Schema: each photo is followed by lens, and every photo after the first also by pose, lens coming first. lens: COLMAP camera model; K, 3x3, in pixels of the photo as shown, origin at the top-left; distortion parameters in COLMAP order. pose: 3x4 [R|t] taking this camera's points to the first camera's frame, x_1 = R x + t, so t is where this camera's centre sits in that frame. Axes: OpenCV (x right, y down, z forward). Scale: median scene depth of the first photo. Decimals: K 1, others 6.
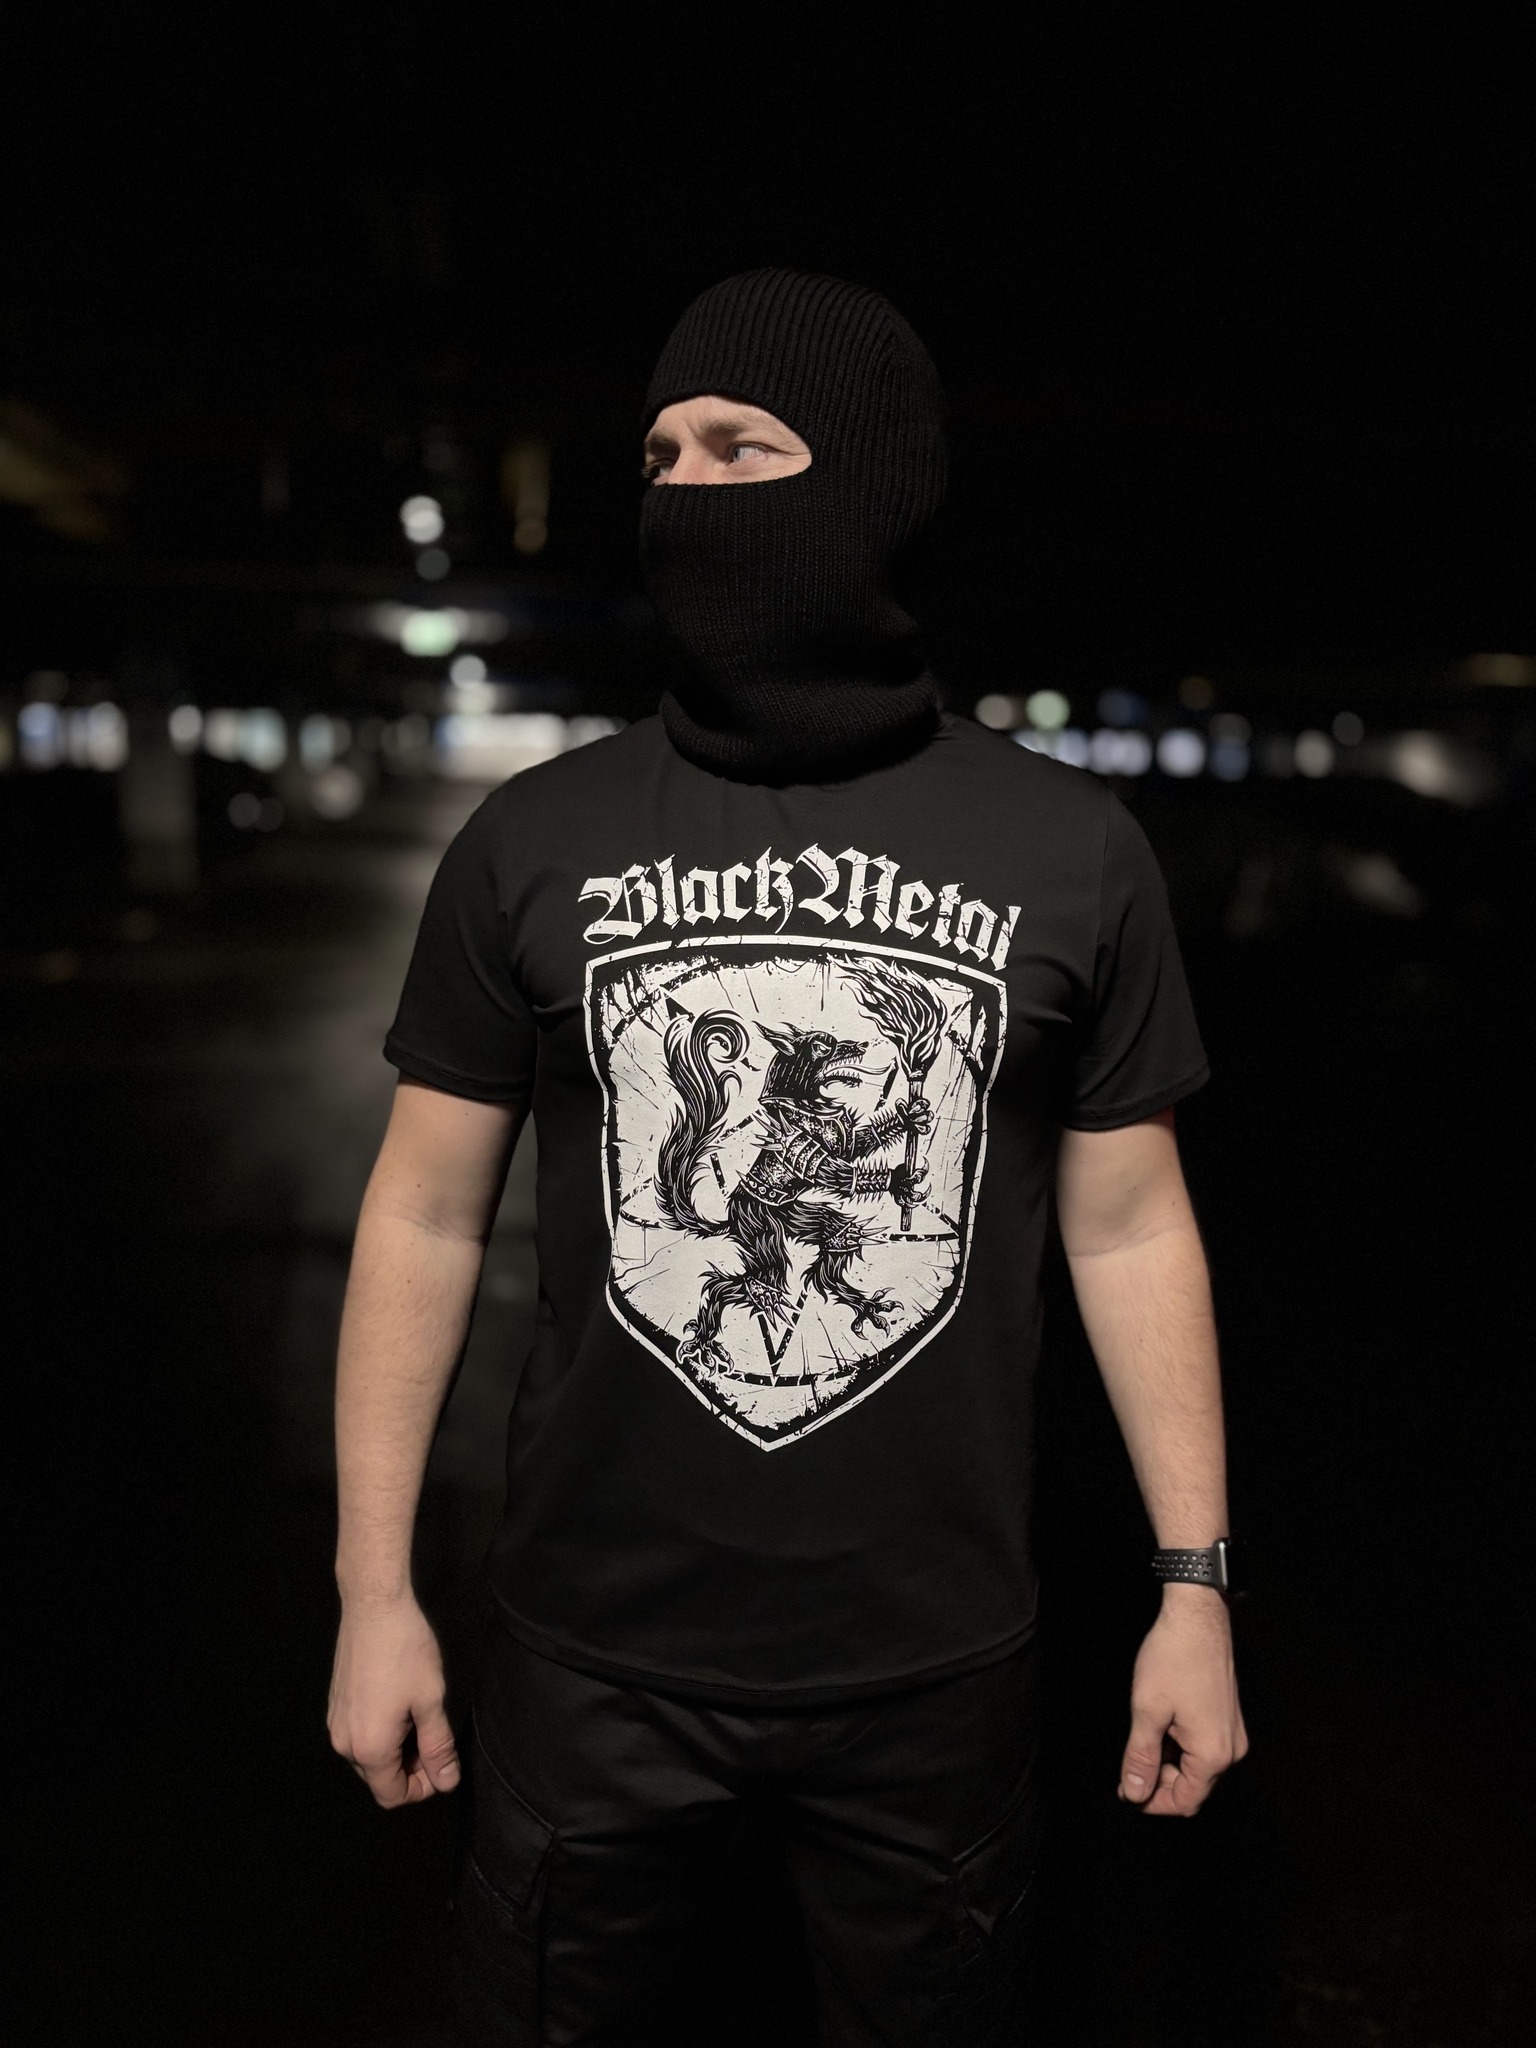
lens RADIAL K [[1518.6, 0, 754.9], [0, 1518.6, 1046.8], [0, 0, 1]] dist [0.074706, -0.031344]
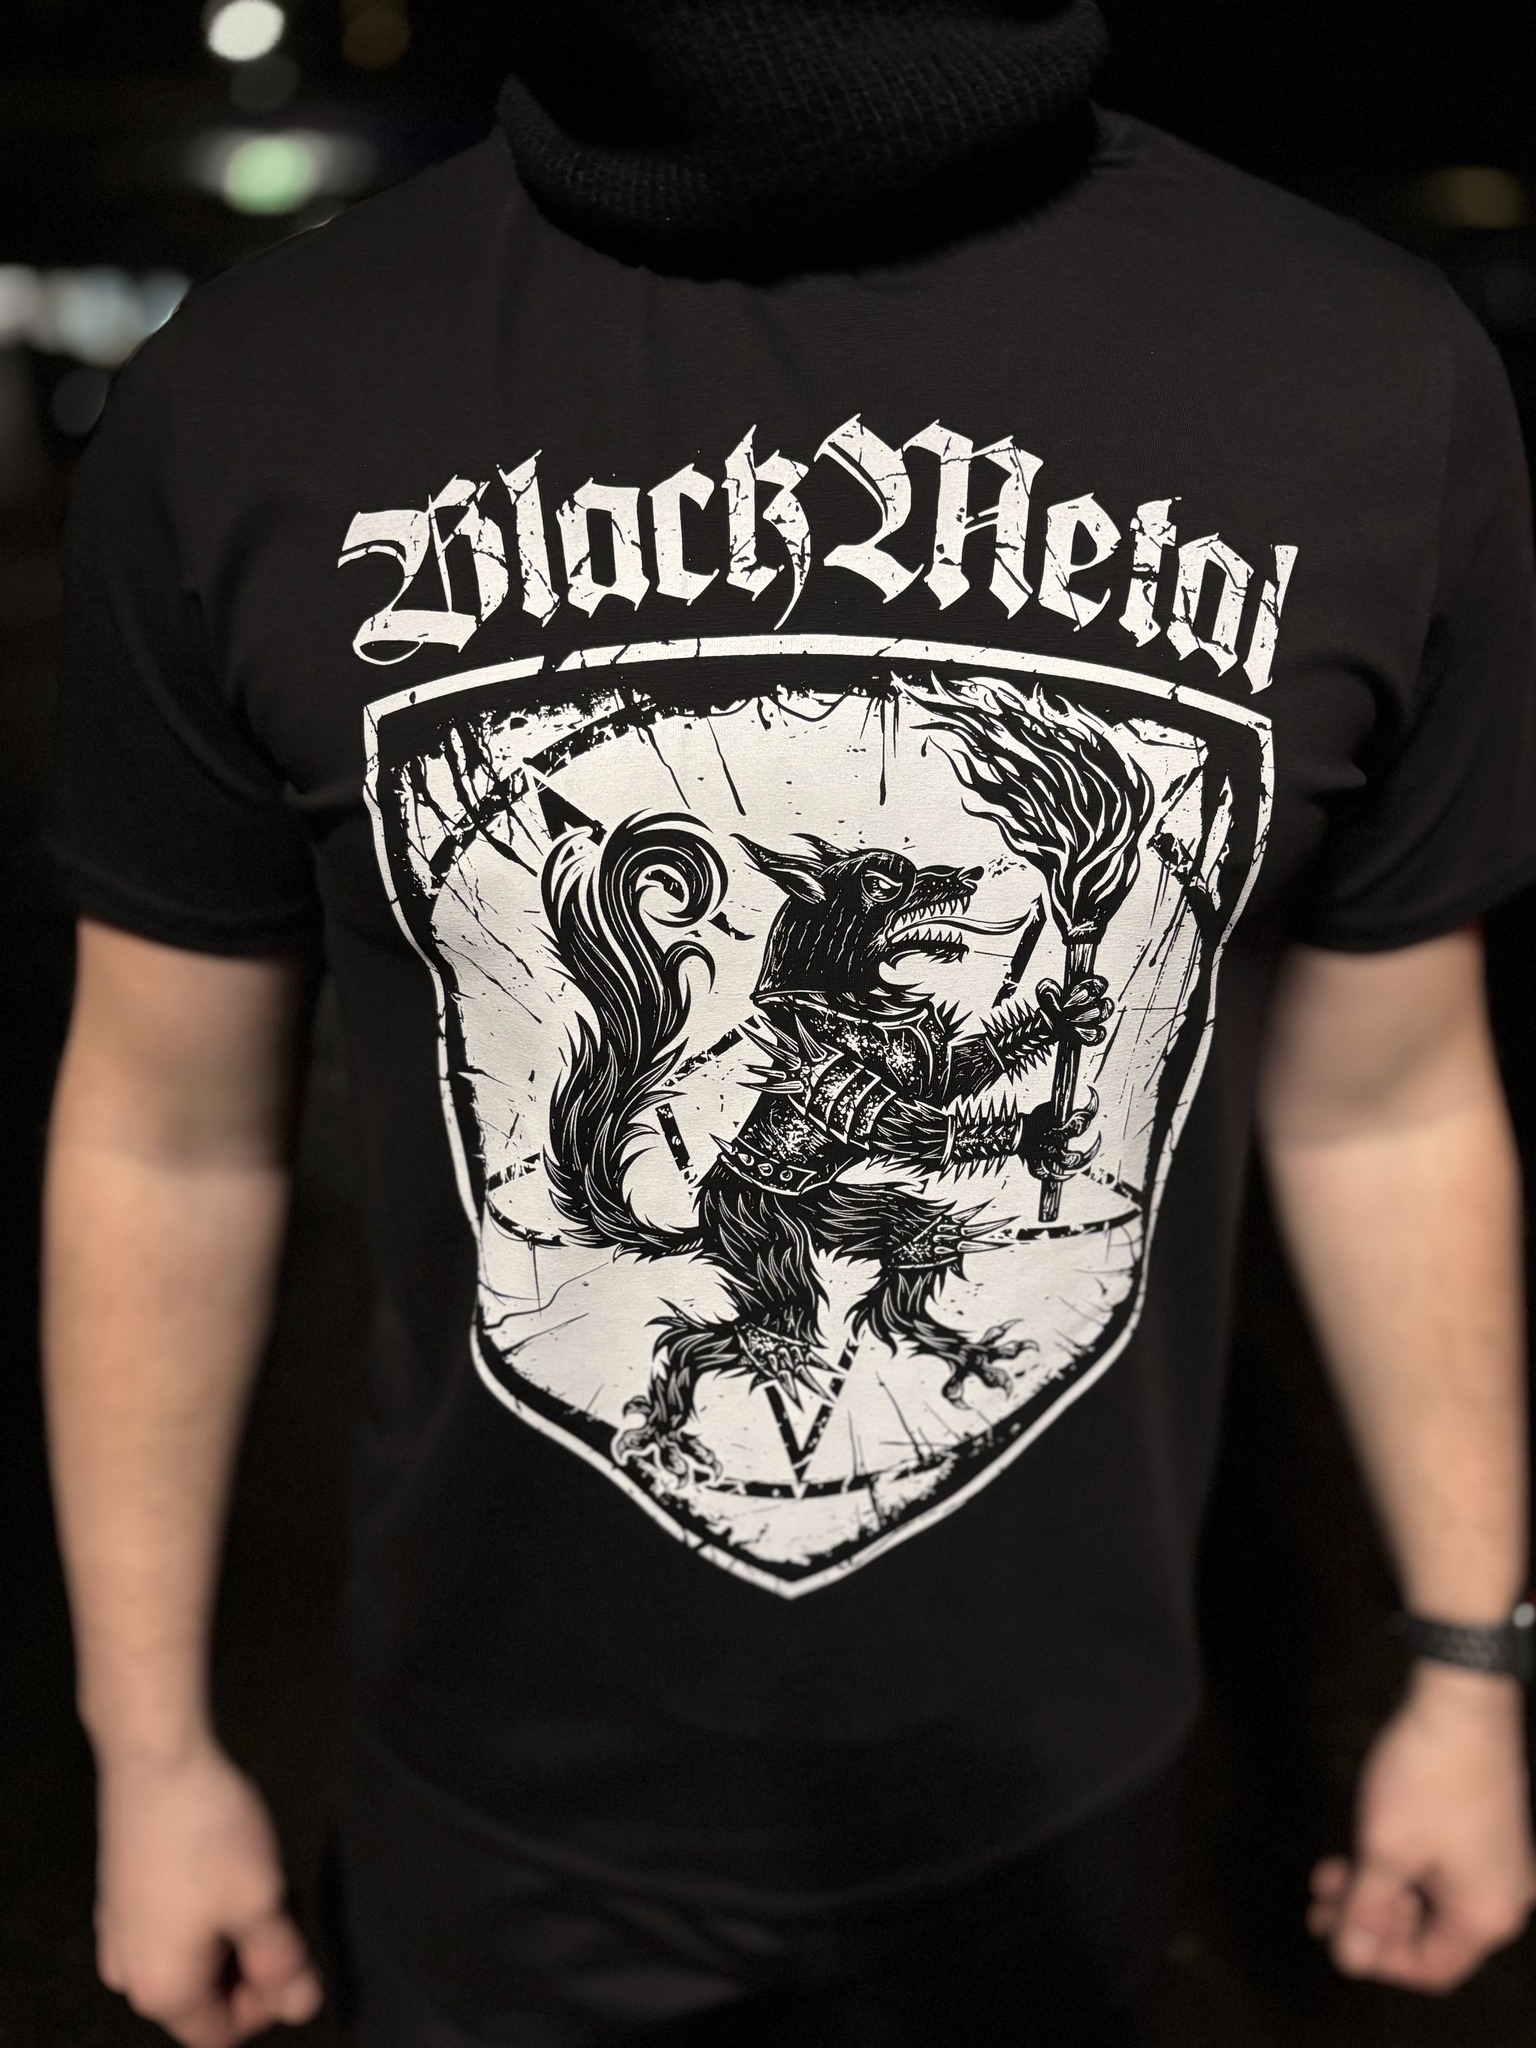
lens RADIAL K [[1518.6, 0, 774.6], [0, 1518.6, 1034.6], [0, 0, 1]] dist [0.074706, -0.031344]
pose [[0.998642, -0.043126, 0.029236, -0.004798], [0.035285, 0.972666, 0.229511, -0.060813], [-0.038335, -0.228167, 0.972867, 0.522790]]
